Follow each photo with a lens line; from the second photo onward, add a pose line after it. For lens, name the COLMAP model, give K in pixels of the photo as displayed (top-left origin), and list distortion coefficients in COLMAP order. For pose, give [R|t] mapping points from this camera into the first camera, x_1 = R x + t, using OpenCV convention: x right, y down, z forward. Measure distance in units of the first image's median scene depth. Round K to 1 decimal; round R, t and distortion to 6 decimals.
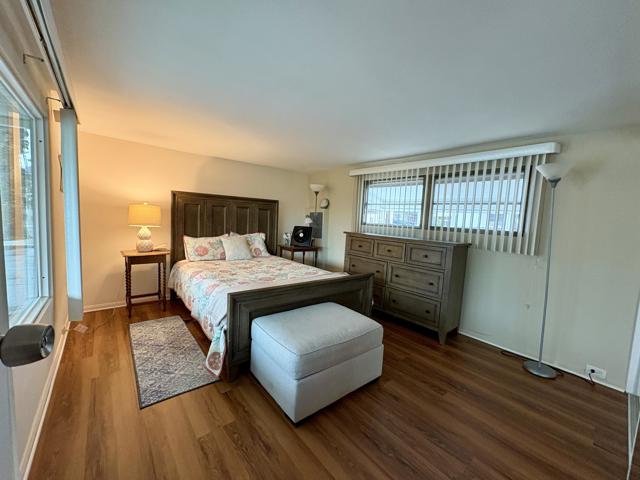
lens RADIAL K [[256.2, 0, 320.0], [0, 256.2, 240.0], [0, 0, 1]] dist [-0.000011, 0.000420]
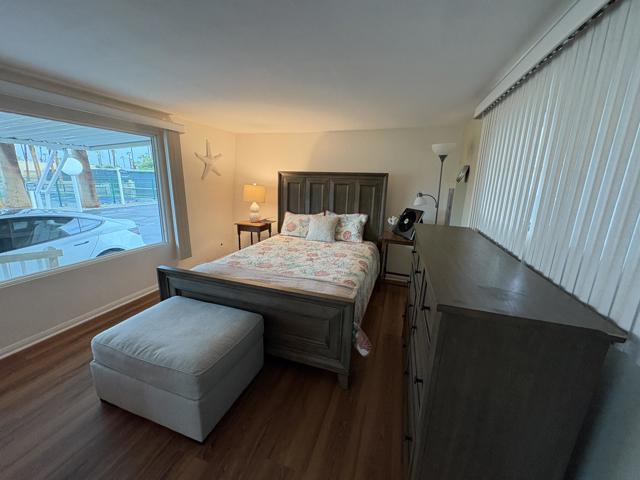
lens RADIAL K [[255.6, 0, 320.0], [0, 255.6, 240.0], [0, 0, 1]] dist [0.001027, 0.000277]
pose [[0.519125, 0.161093, -0.839380, 0.699162], [-0.073244, 0.986849, 0.144097, -0.090867], [0.851554, -0.013325, 0.524097, 0.732367]]
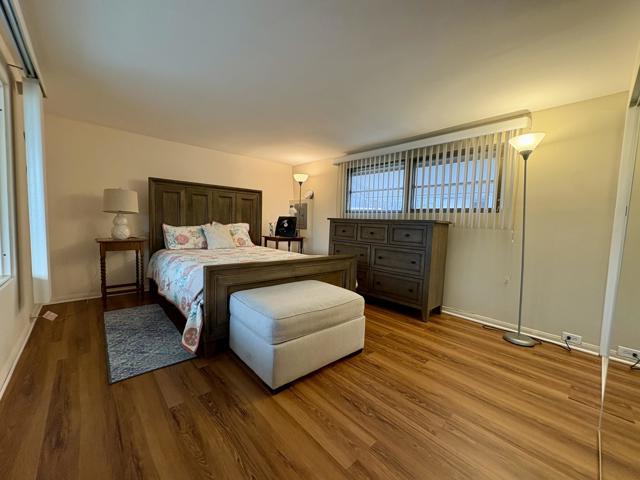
lens RADIAL K [[256.5, 0, 320.0], [0, 256.5, 240.0], [0, 0, 1]] dist [0.001570, -0.000274]
pose [[0.998969, -0.019234, 0.041132, 0.028956], [0.019818, 0.999708, -0.013823, 0.093922], [-0.040854, 0.014624, 0.999058, 0.007499]]
